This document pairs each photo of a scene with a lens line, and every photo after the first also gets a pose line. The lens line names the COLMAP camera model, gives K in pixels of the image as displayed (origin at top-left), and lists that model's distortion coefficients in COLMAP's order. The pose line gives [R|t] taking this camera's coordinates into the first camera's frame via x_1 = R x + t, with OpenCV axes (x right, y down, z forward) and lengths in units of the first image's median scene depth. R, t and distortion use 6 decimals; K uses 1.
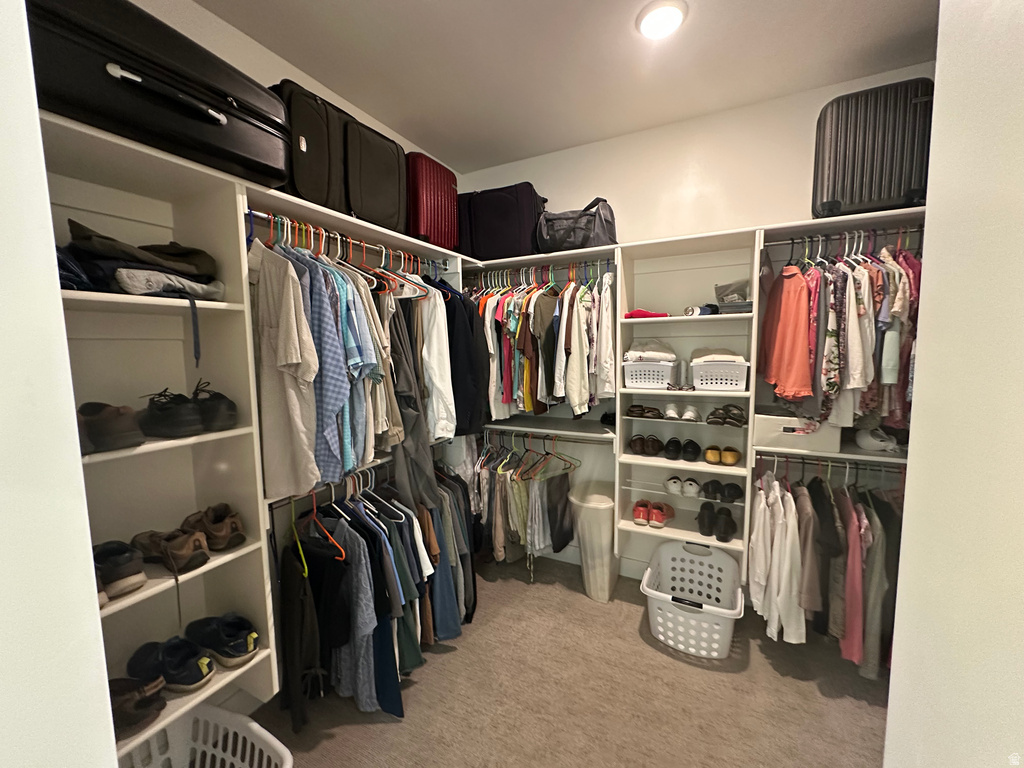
lens RADIAL K [[406.2, 0, 511.2], [0, 406.2, 383.4], [0, 0, 1]] dist [-0.003150, 0.000406]
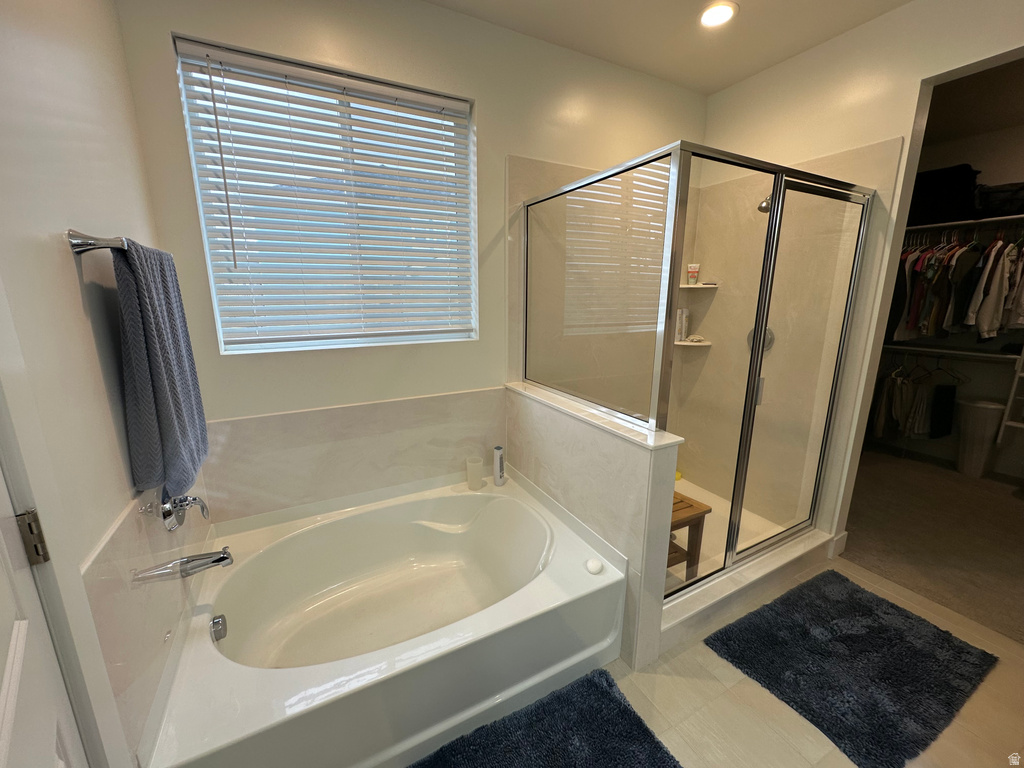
lens RADIAL K [[406.2, 0, 511.2], [0, 406.2, 383.4], [0, 0, 1]] dist [-0.003150, 0.000406]
pose [[0.816644, 0.136730, -0.560711, -0.351752], [-0.061160, 0.986564, 0.151499, 0.112074], [0.573892, -0.089427, 0.814034, -1.054936]]
